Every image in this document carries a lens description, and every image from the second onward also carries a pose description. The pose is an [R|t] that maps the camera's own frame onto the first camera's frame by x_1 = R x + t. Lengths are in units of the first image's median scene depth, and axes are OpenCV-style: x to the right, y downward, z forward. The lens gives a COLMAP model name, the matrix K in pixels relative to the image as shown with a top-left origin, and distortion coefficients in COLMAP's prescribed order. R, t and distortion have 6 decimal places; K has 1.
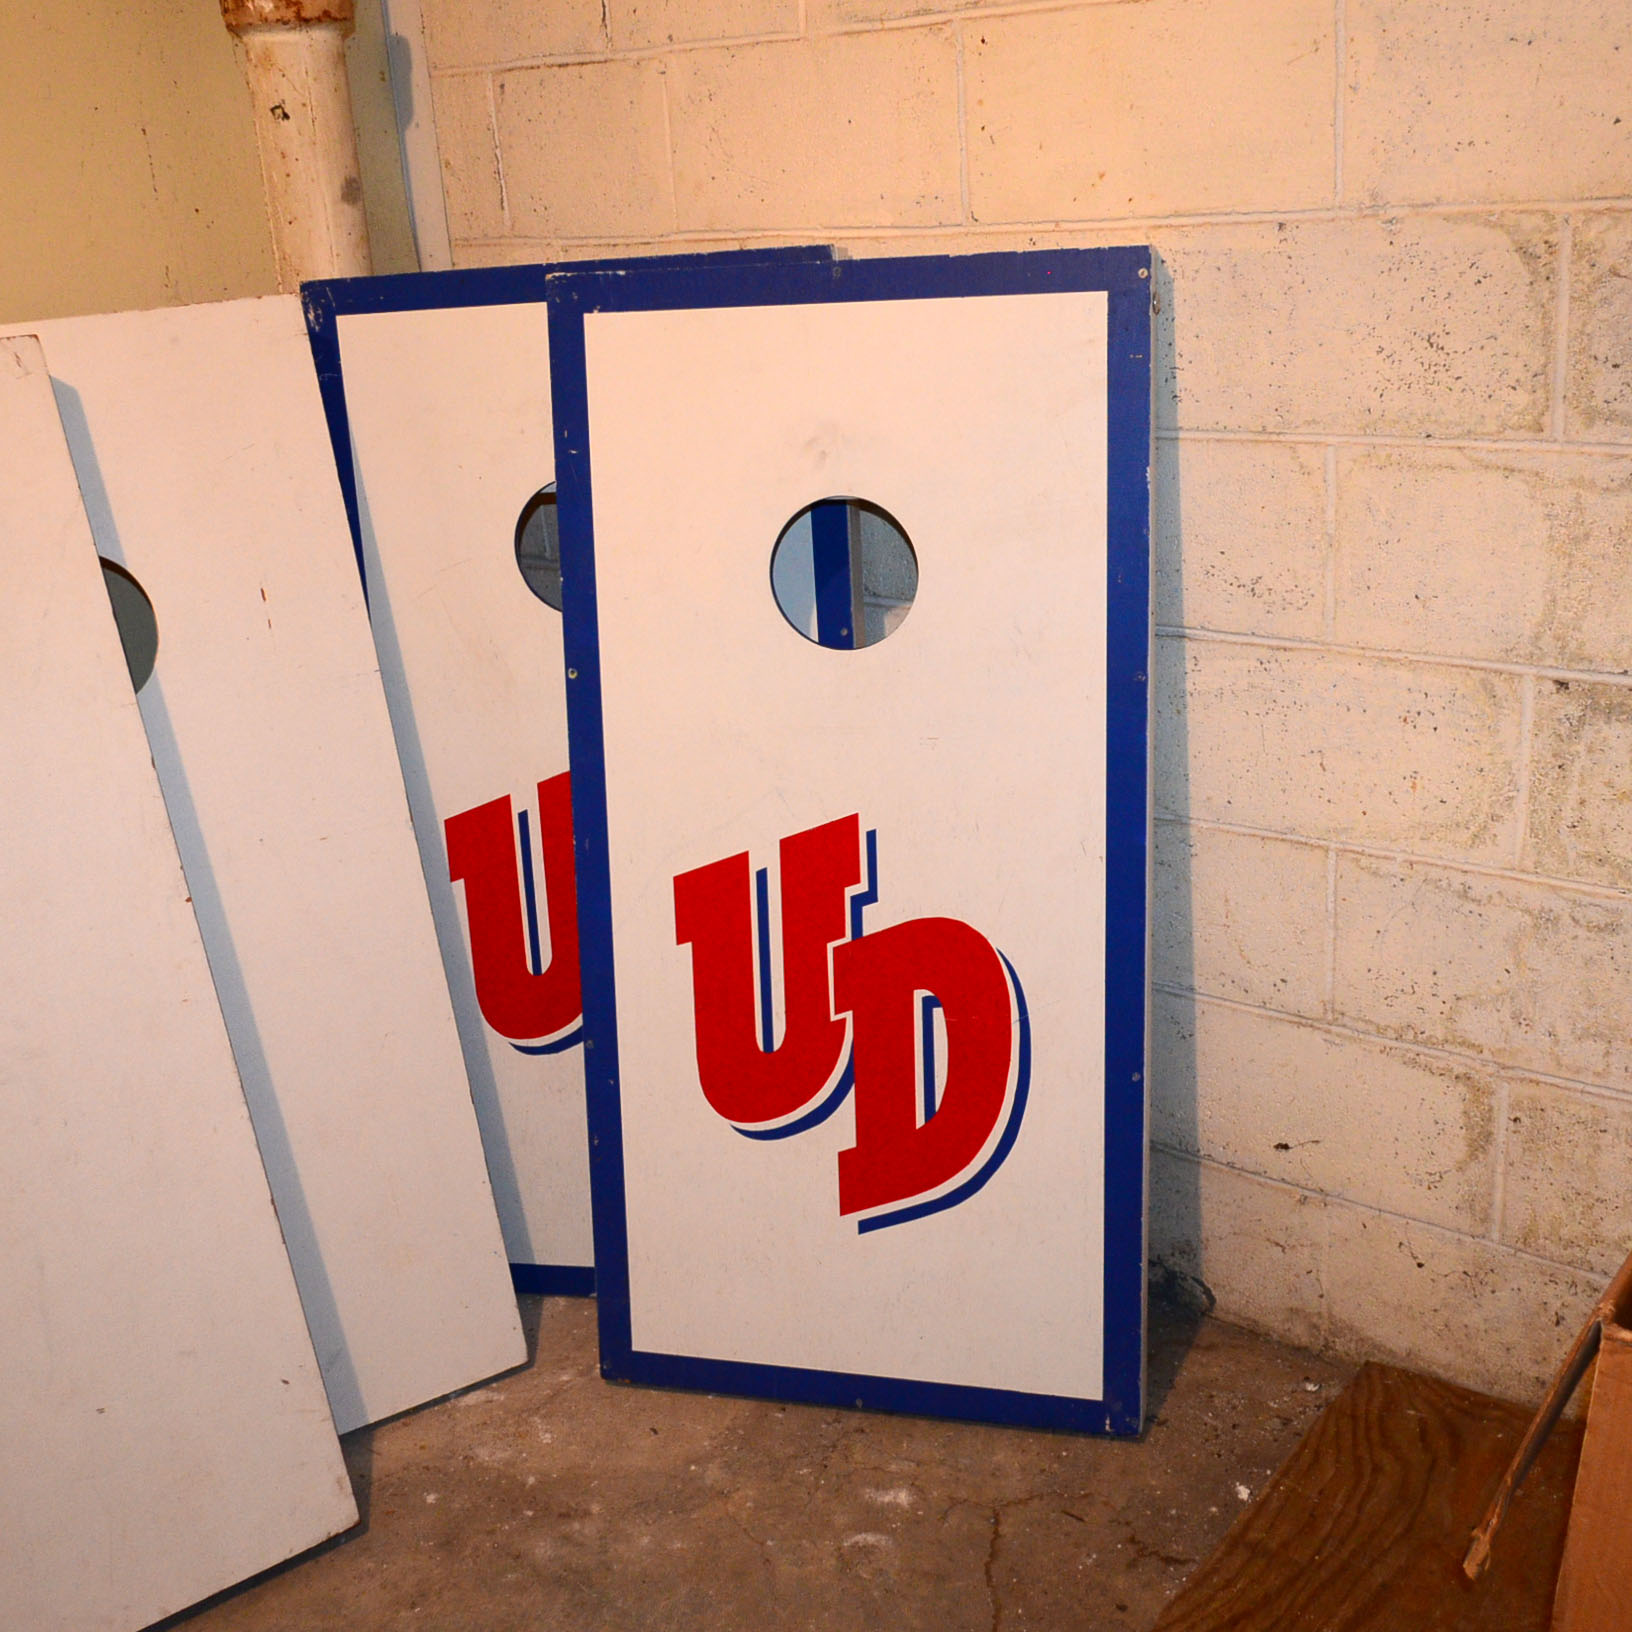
lens RADIAL K [[1902.8, 0, 831.1], [0, 1902.8, 827.7], [0, 0, 1]] dist [-0.012569, 0.000000]
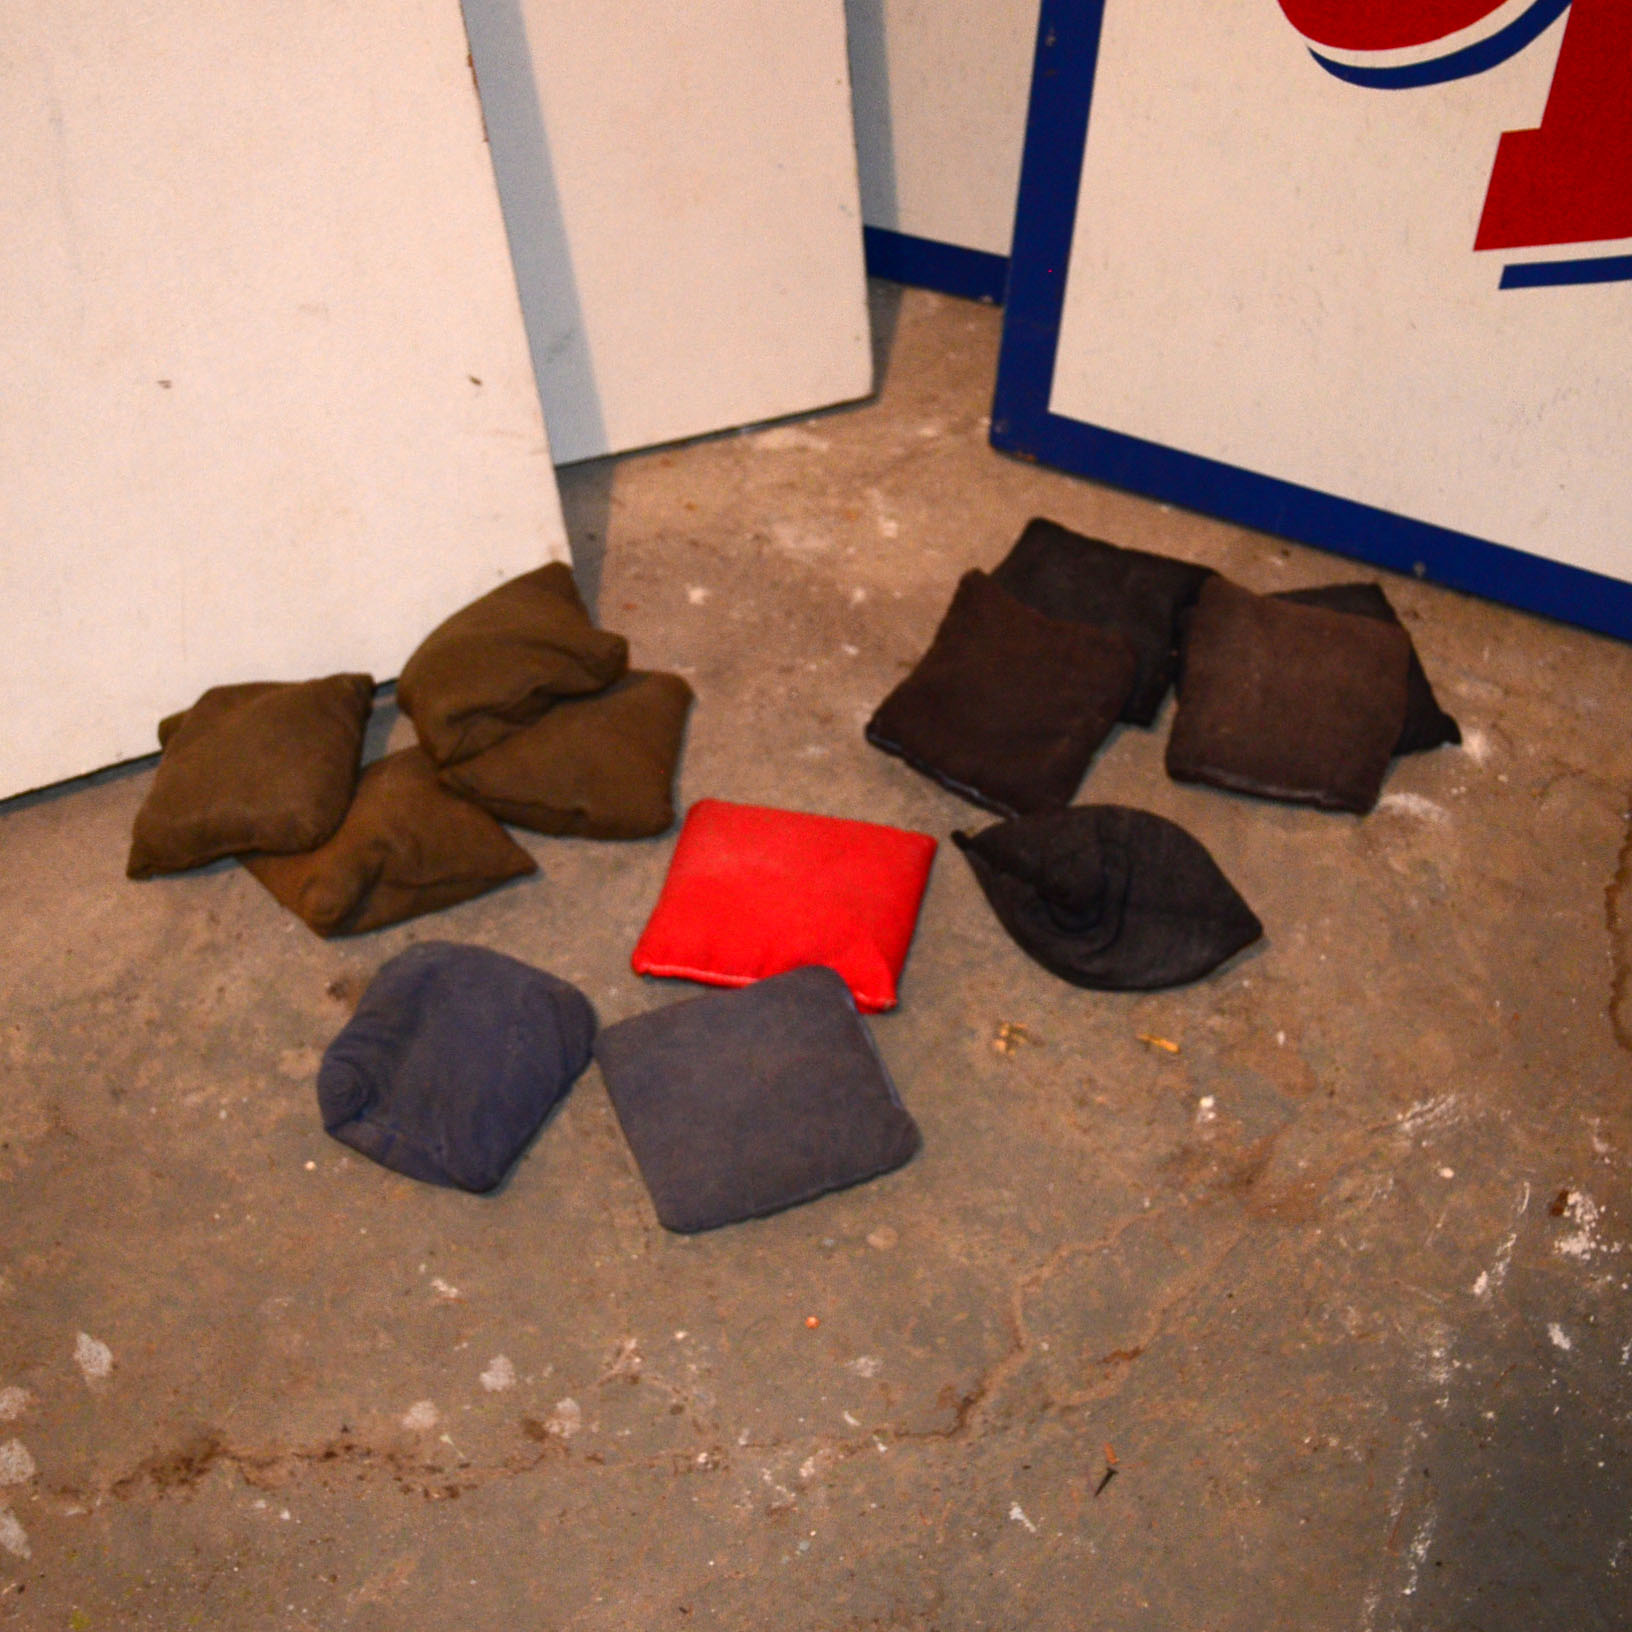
lens RADIAL K [[2362.9, 0, 838.0], [0, 2362.9, 821.7], [0, 0, 1]] dist [-0.013818, 0.000000]
pose [[0.976907, 0.190615, -0.096535, -0.075548], [-0.124165, 0.874141, 0.469533, 0.050783], [0.173886, -0.446703, 0.877622, 0.293898]]
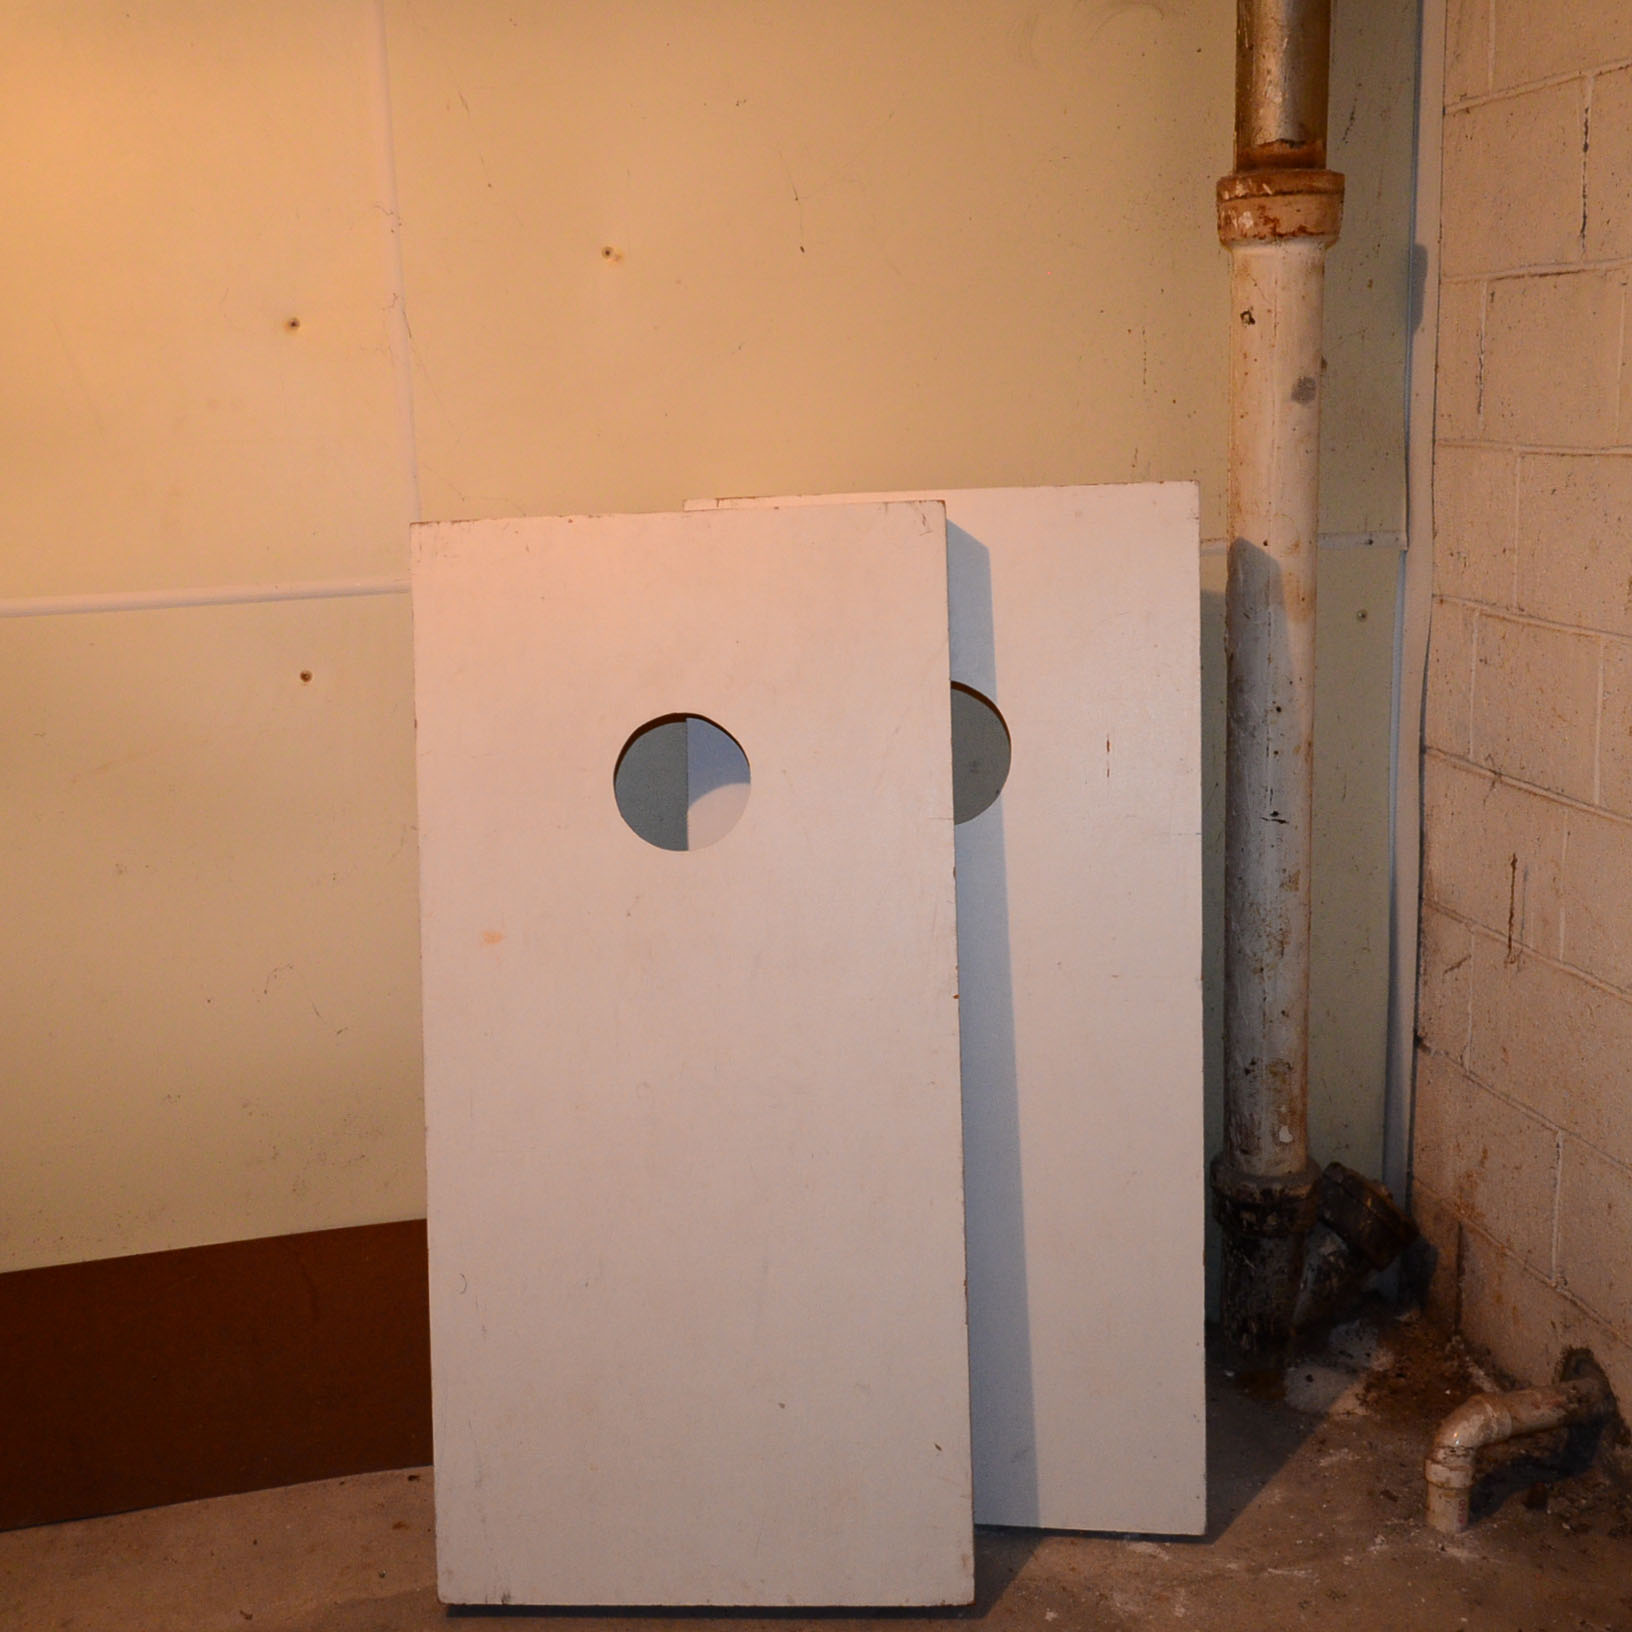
lens RADIAL K [[1902.8, 0, 830.9], [0, 1902.8, 825.7], [0, 0, 1]] dist [-0.012569, 0.000000]
pose [[0.765814, 0.179412, -0.617528, 0.253548], [-0.231161, 0.972907, -0.004008, -0.034962], [0.600078, 0.145818, 0.786539, 0.044482]]
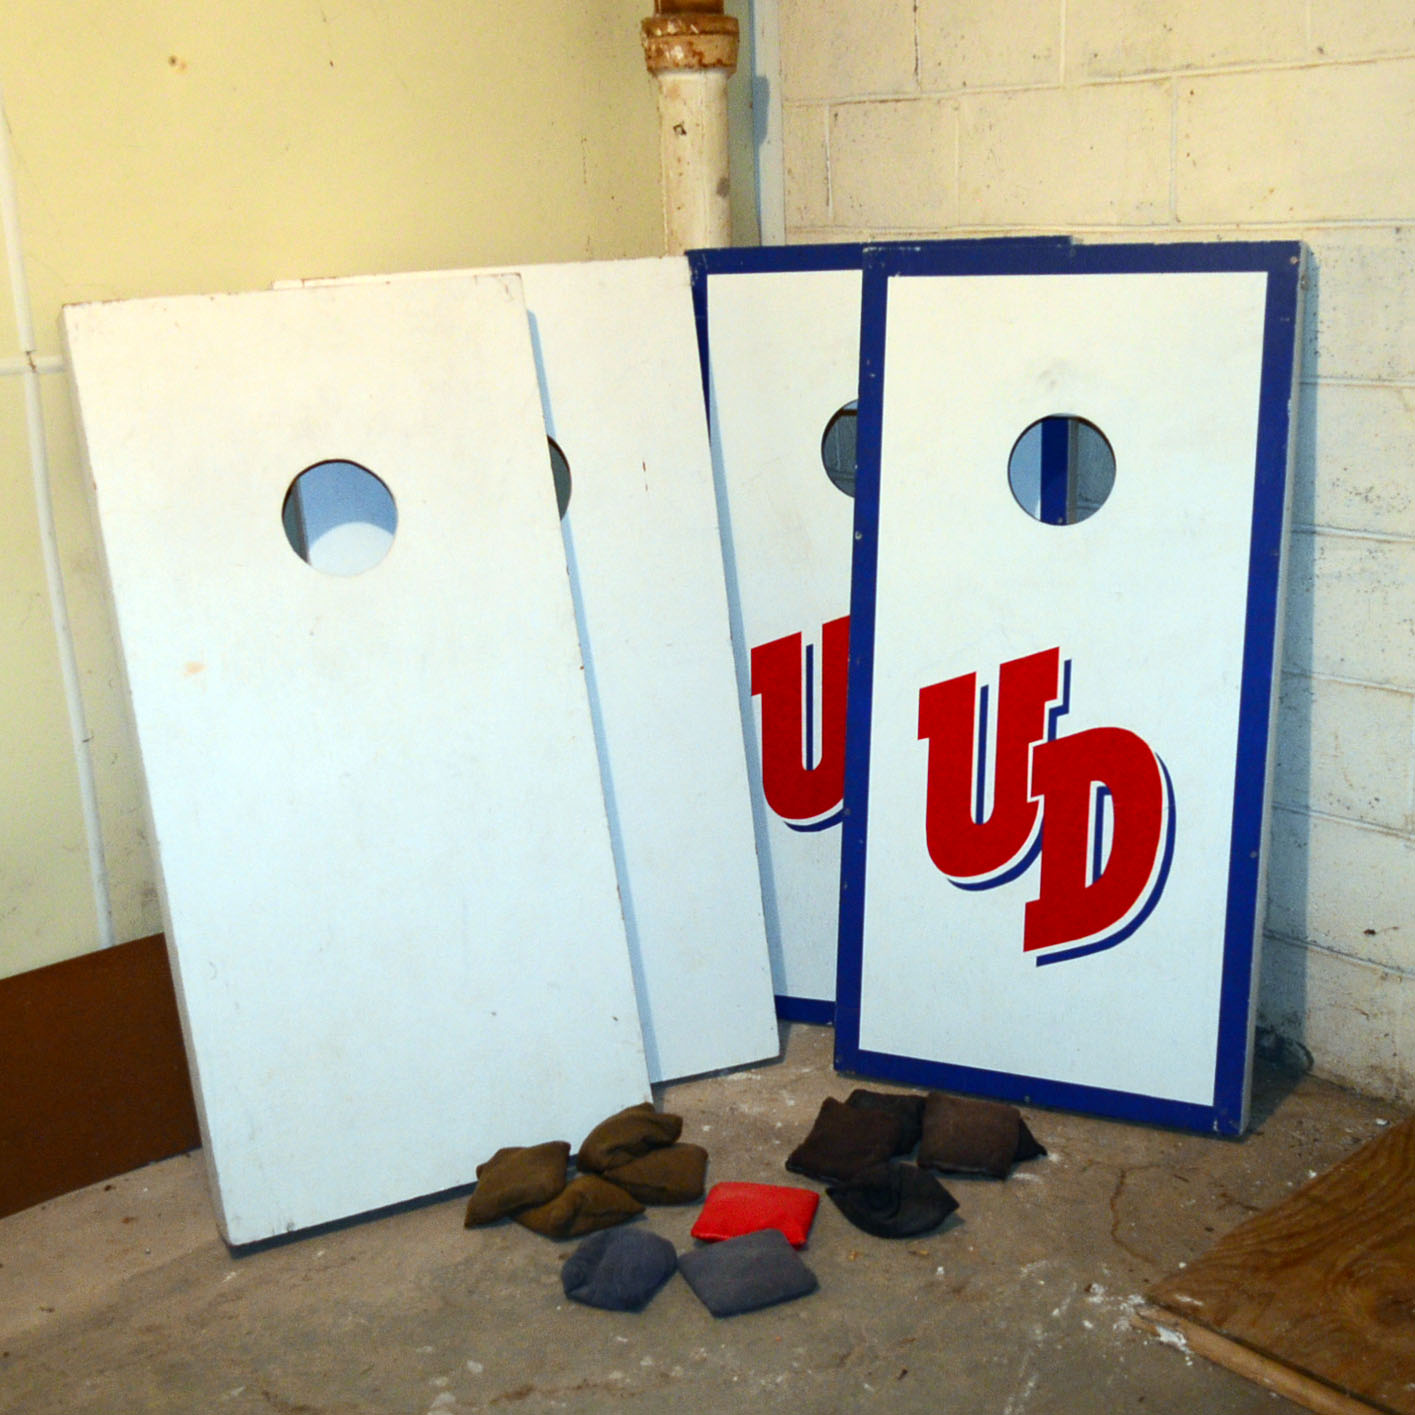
lens RADIAL K [[1915.0, 0, 763.0], [0, 1915.0, 754.1], [0, 0, 1]] dist [-0.013182, 0.000000]
pose [[0.985321, 0.075494, -0.153113, 0.019499], [-0.082963, 0.995625, -0.042979, 0.136344], [0.149198, 0.055051, 0.987274, -0.356197]]
